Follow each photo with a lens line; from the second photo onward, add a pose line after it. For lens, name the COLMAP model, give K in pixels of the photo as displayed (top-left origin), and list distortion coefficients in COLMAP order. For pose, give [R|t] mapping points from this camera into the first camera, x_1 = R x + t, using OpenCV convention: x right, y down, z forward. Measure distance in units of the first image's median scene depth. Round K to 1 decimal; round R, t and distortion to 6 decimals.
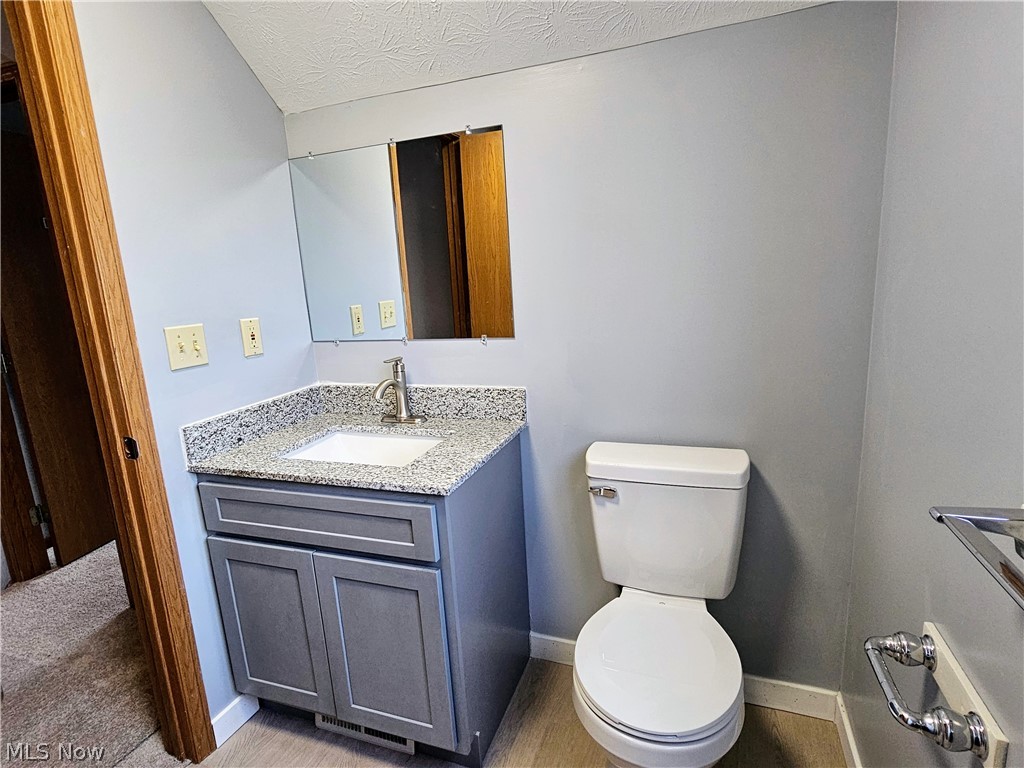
lens RADIAL K [[529.7, 0, 510.6], [0, 529.7, 380.3], [0, 0, 1]] dist [0.000288, -0.000307]
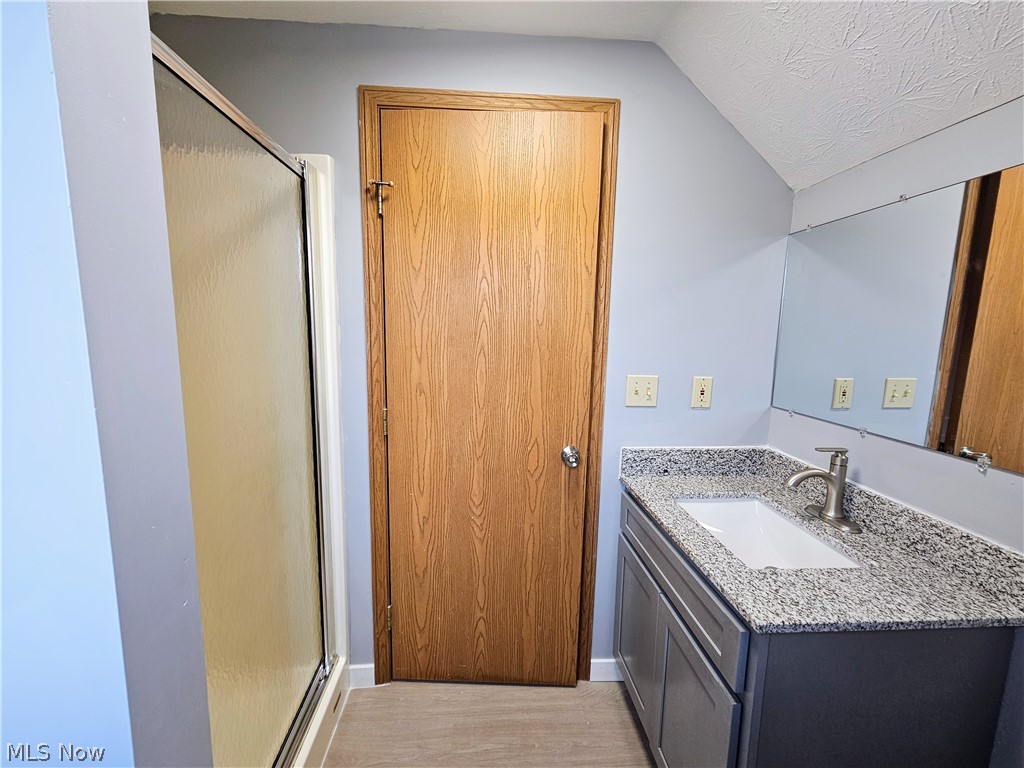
lens RADIAL K [[421.0, 0, 510.9], [0, 421.0, 384.6], [0, 0, 1]] dist [0.002362, 0.000260]
pose [[0.408687, 0.189502, -0.892785, 0.164284], [-0.223093, 0.969275, 0.103613, -0.096599], [0.884989, 0.156829, 0.438406, 0.202850]]
